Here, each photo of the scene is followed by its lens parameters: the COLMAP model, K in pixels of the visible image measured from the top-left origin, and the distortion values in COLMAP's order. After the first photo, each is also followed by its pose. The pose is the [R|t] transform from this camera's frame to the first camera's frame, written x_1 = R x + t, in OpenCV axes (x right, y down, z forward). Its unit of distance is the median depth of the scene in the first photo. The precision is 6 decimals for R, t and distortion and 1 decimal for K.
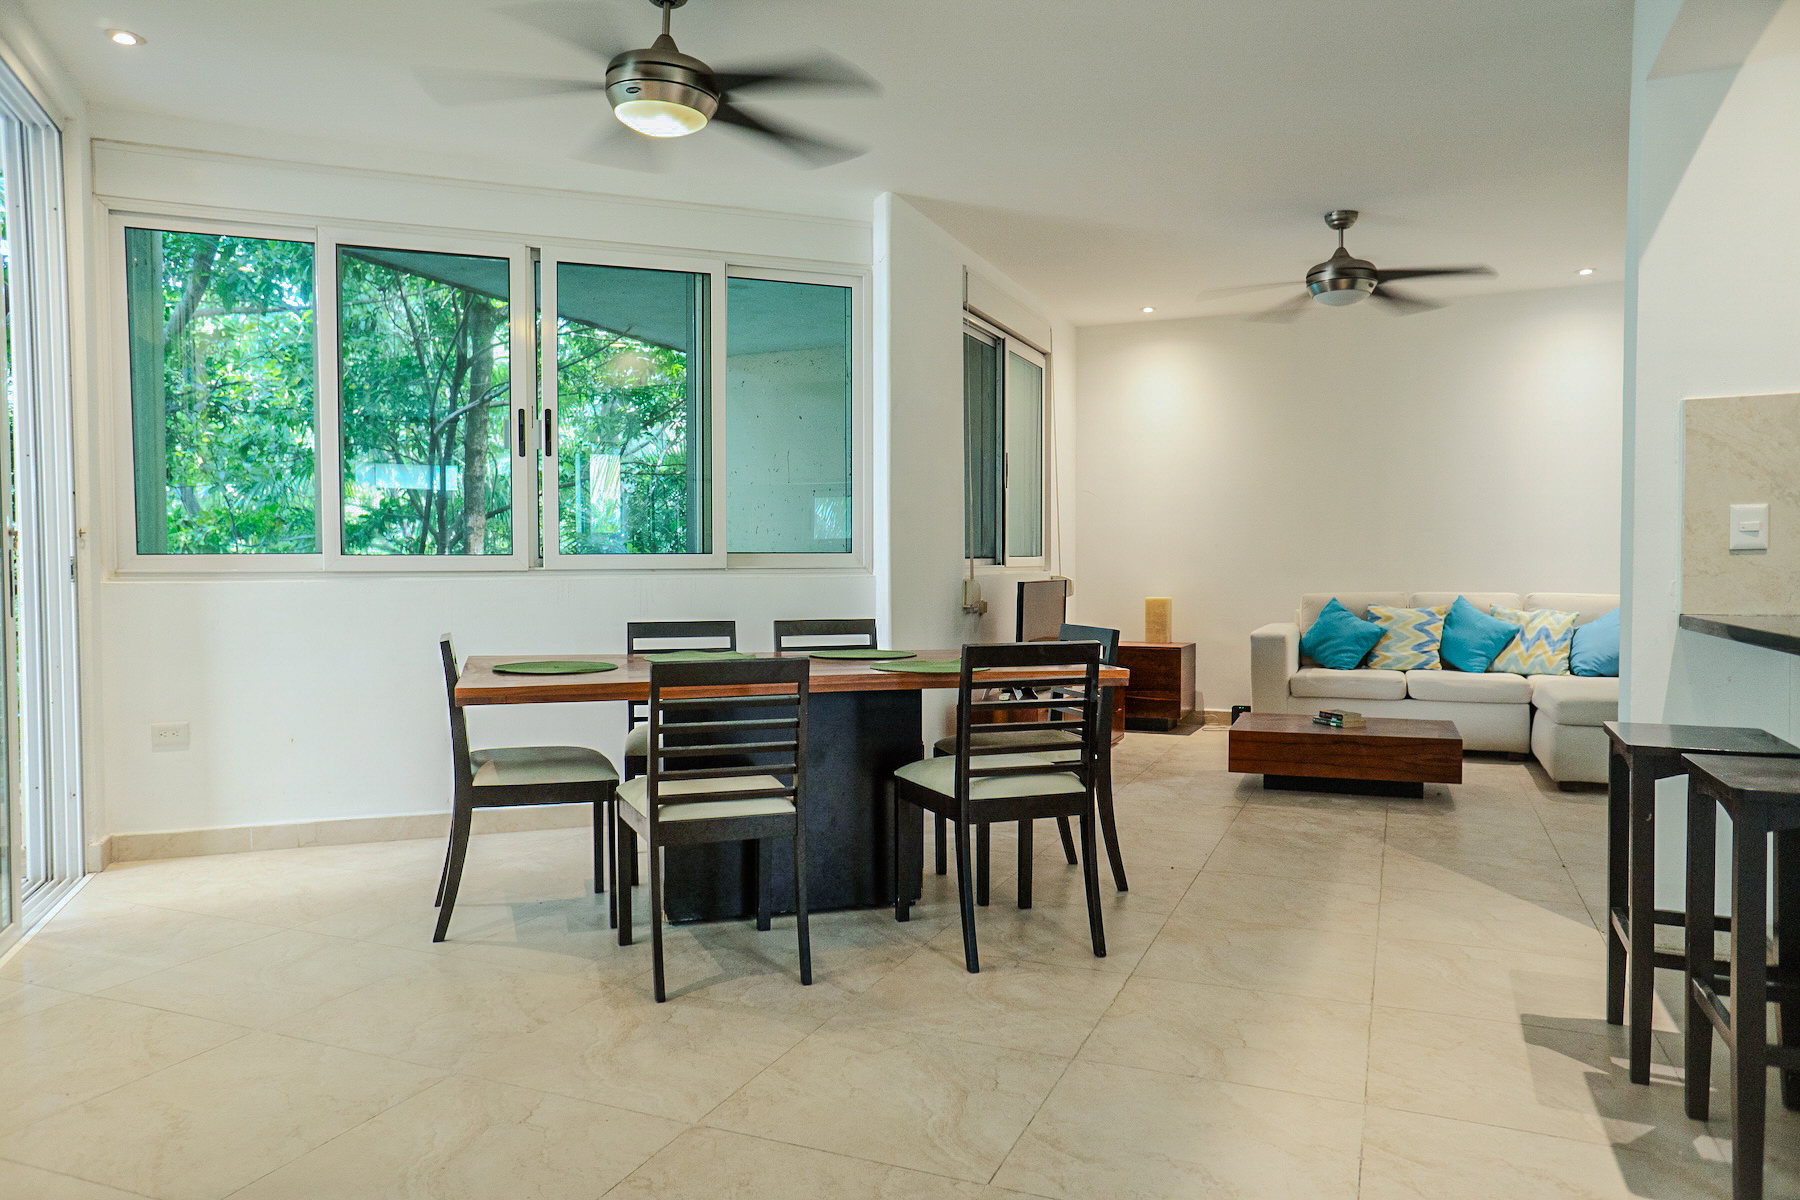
lens RADIAL K [[1175.7, 0, 902.9], [0, 1175.7, 599.6], [0, 0, 1]] dist [0.013216, 0.001872]
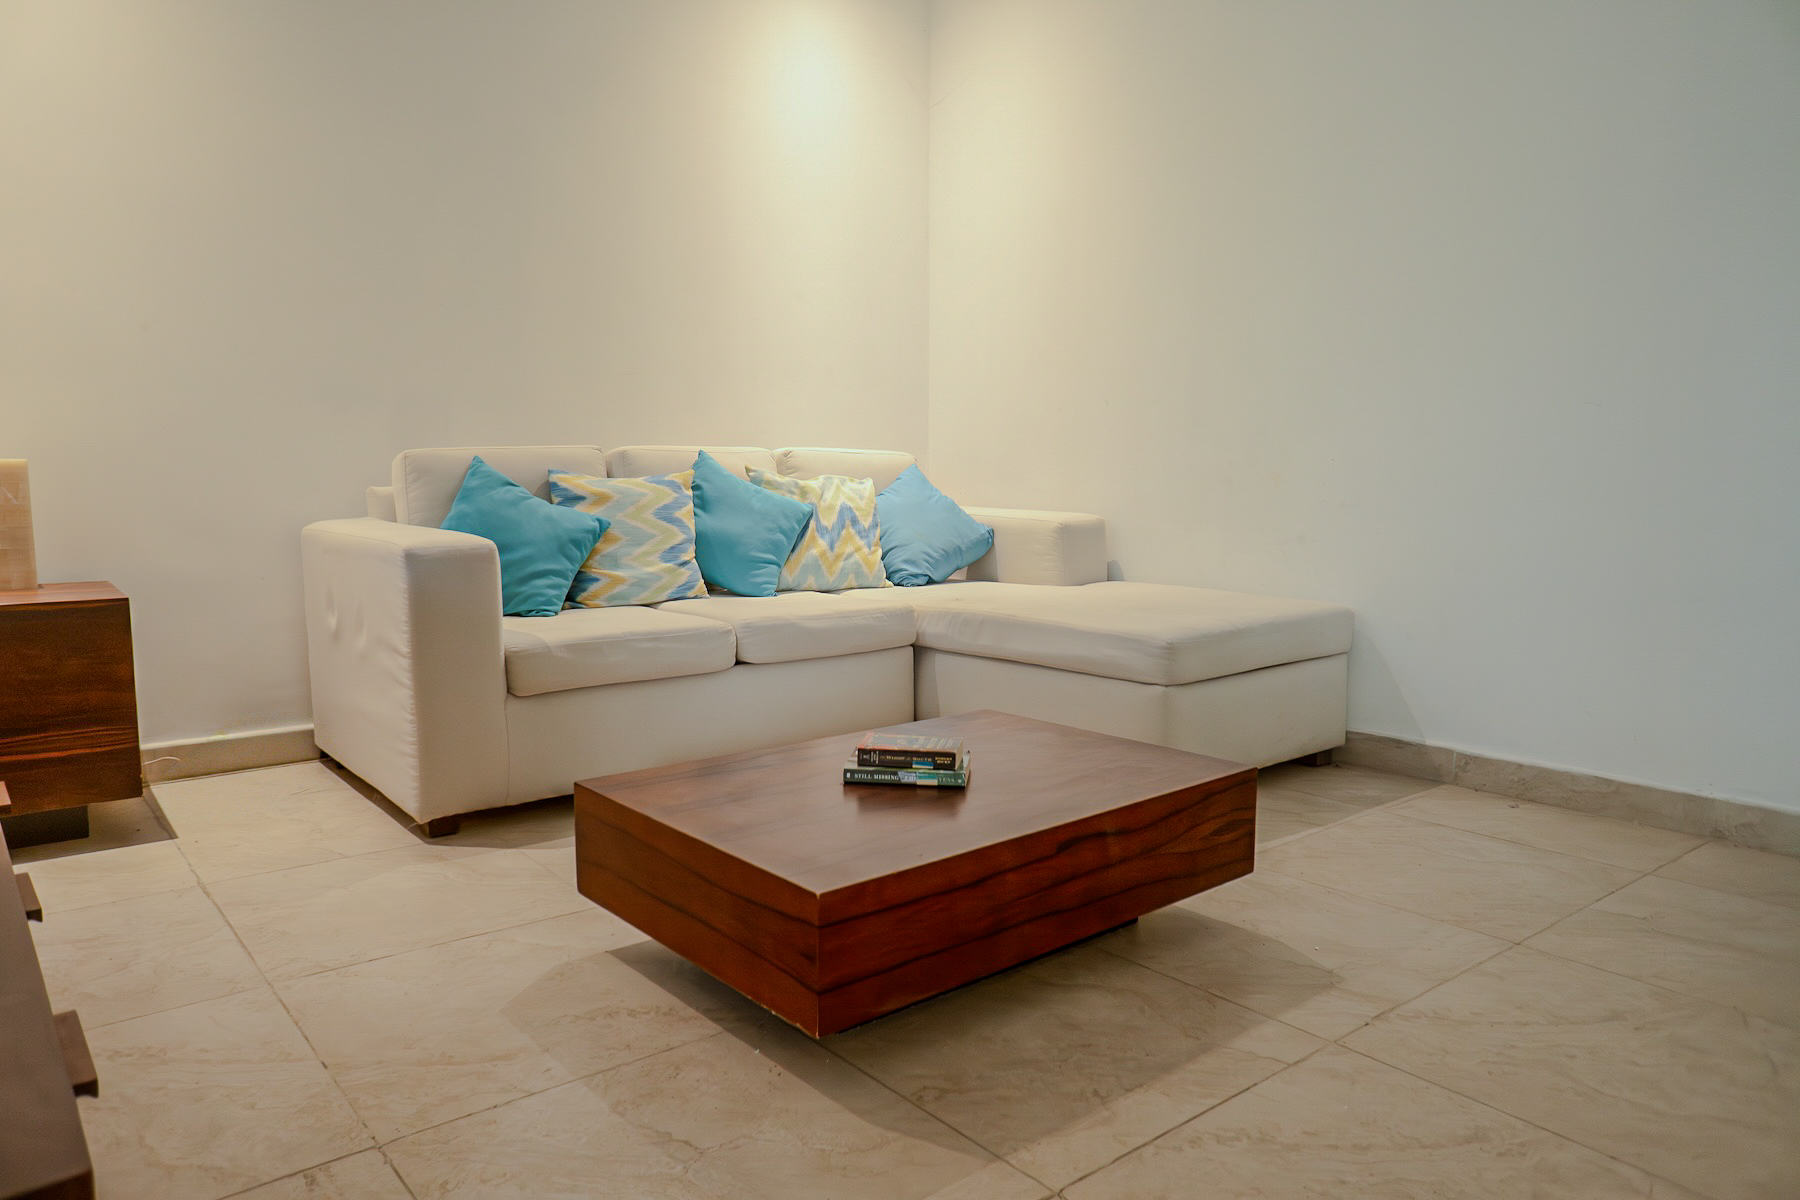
lens RADIAL K [[1237.2, 0, 889.0], [0, 1237.2, 606.2], [0, 0, 1]] dist [-0.009037, 0.008857]
pose [[0.502169, -0.096962, 0.859317, 0.036726], [0.026135, 0.994942, 0.096993, 0.014054], [-0.864375, -0.026248, 0.502163, 0.661003]]
